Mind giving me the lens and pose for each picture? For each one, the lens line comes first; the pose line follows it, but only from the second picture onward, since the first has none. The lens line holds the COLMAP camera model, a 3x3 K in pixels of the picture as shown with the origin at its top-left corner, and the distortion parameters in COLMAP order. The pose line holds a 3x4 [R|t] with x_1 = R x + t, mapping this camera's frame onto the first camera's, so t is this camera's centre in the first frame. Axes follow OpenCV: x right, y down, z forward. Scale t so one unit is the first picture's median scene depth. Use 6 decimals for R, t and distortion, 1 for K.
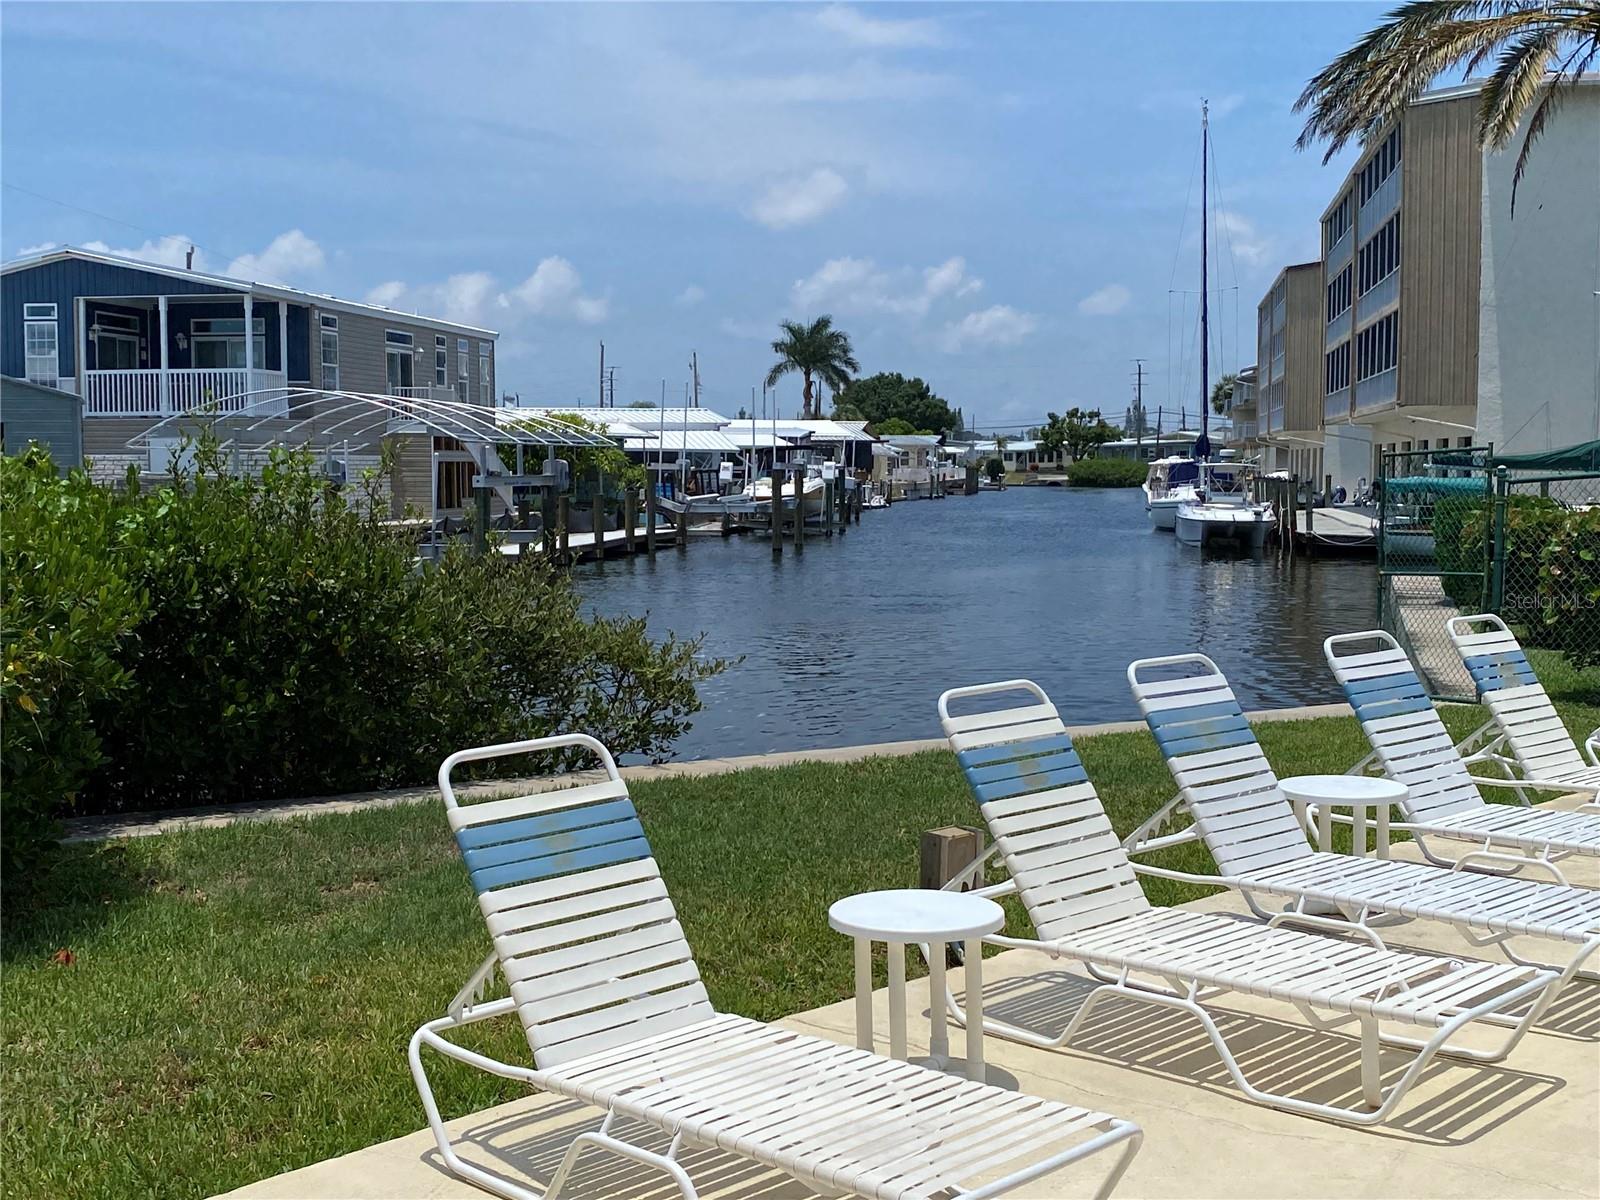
lens RADIAL K [[1832.5, 0, 799.7], [0, 1832.5, 603.0], [0, 0, 1]] dist [0.081989, 0.000000]
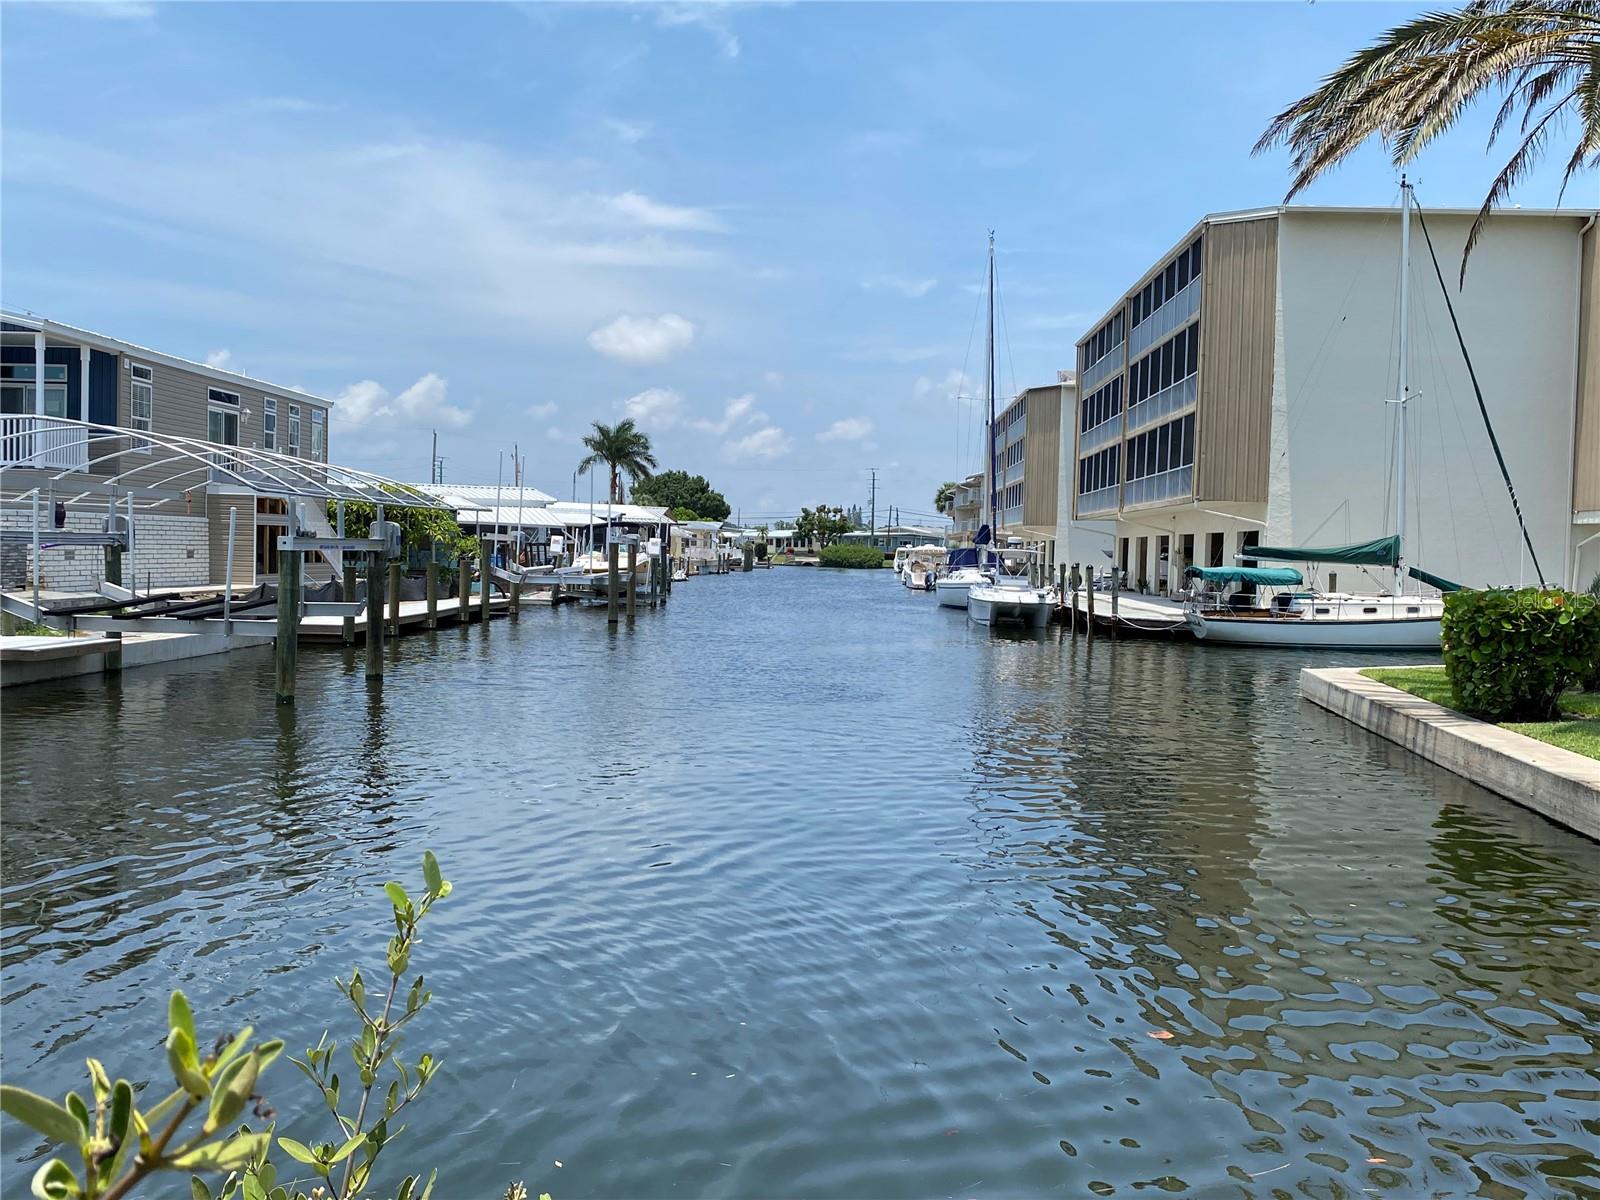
lens RADIAL K [[1427.6, 0, 809.2], [0, 1427.6, 606.8], [0, 0, 1]] dist [0.058027, -0.036352]
pose [[0.988376, 0.021345, 0.150524, -0.019487], [-0.016271, 0.999260, -0.034856, -0.009380], [-0.151157, 0.032001, 0.987992, 0.163237]]
